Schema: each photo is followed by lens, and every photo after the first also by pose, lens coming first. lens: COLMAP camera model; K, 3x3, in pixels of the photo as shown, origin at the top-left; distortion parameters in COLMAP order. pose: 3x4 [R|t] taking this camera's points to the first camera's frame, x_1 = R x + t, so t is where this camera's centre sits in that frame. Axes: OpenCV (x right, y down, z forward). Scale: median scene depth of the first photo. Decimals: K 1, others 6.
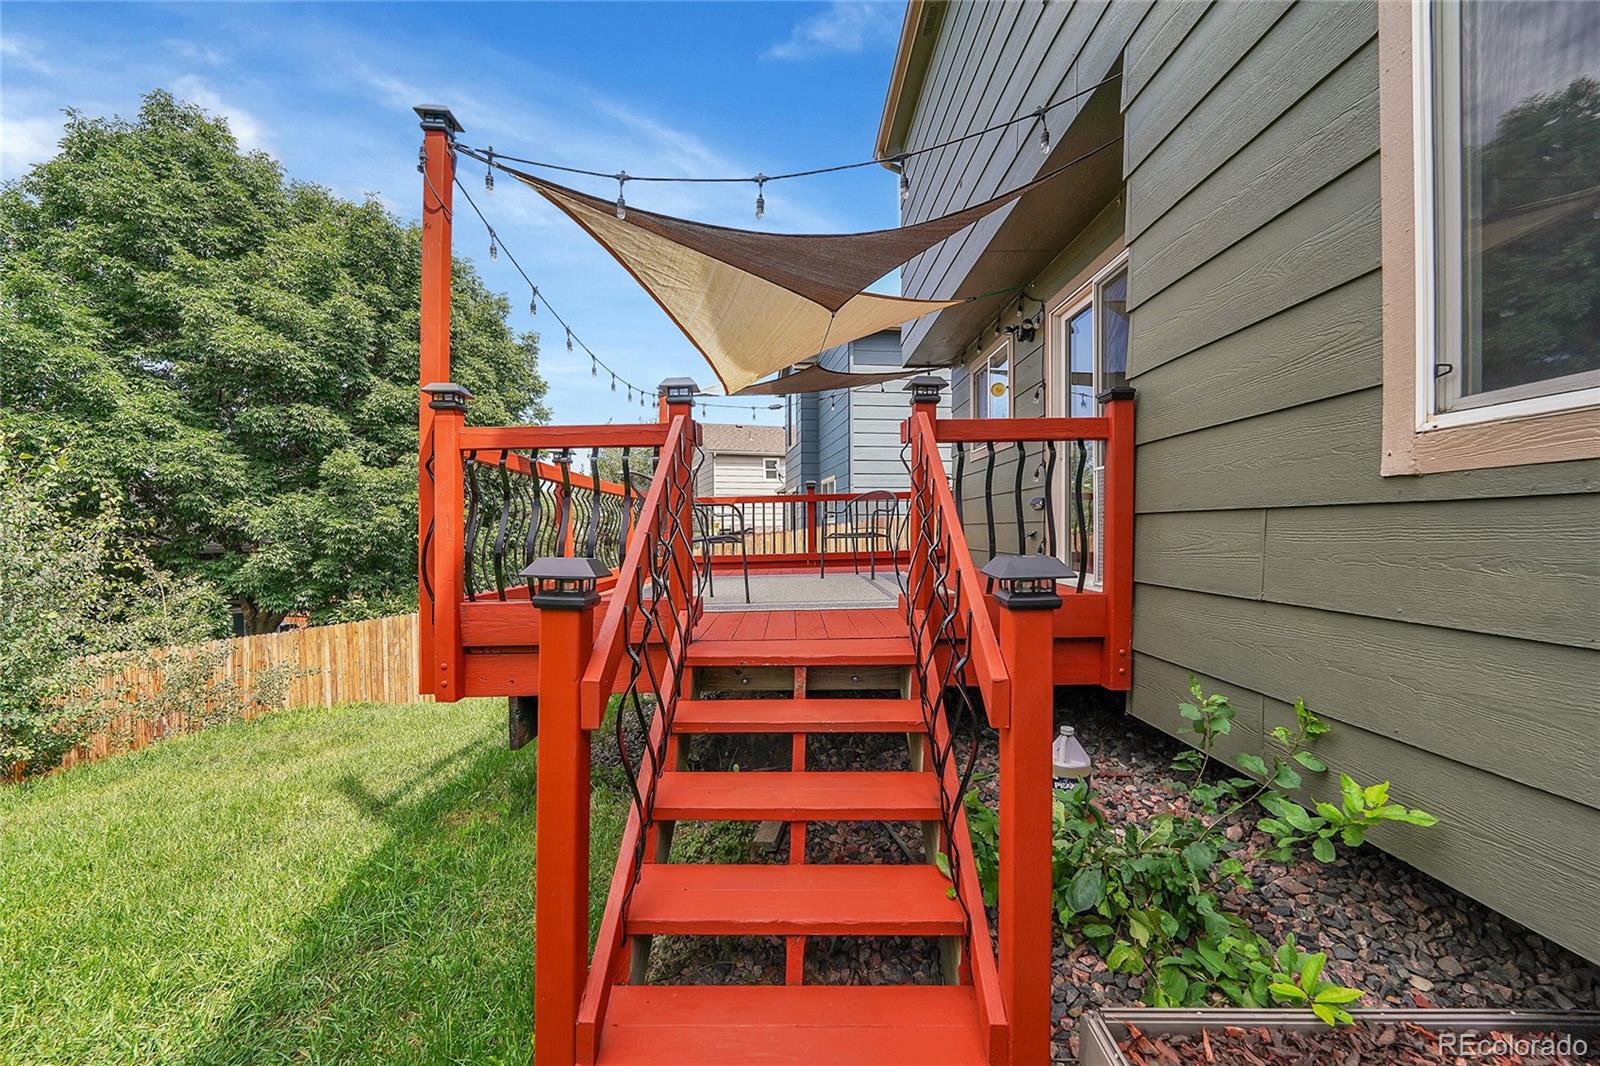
lens RADIAL K [[634.9, 0, 799.2], [0, 634.9, 533.0], [0, 0, 1]] dist [-0.005697, -0.001727]
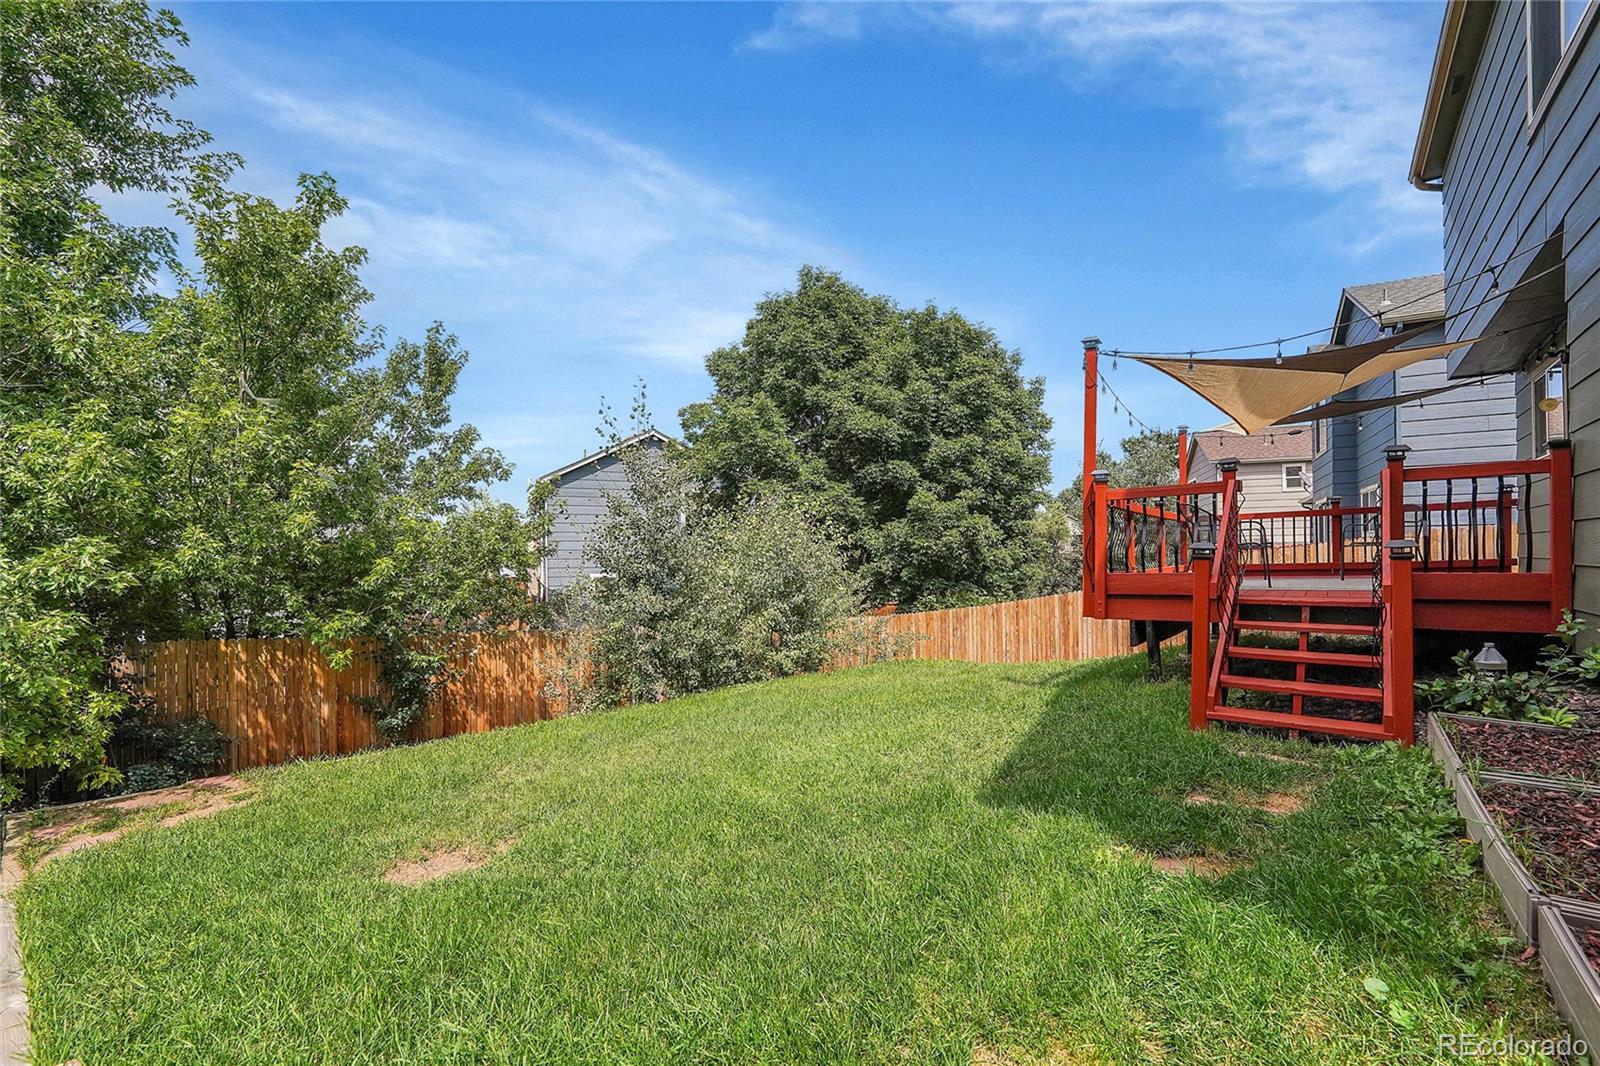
lens RADIAL K [[677.4, 0, 801.4], [0, 677.4, 550.6], [0, 0, 1]] dist [-0.004227, -0.001795]
pose [[0.780070, -0.005083, -0.625671, 0.020236], [0.002101, 0.999983, -0.005504, 0.011384], [0.625688, 0.002979, 0.780068, -0.350323]]
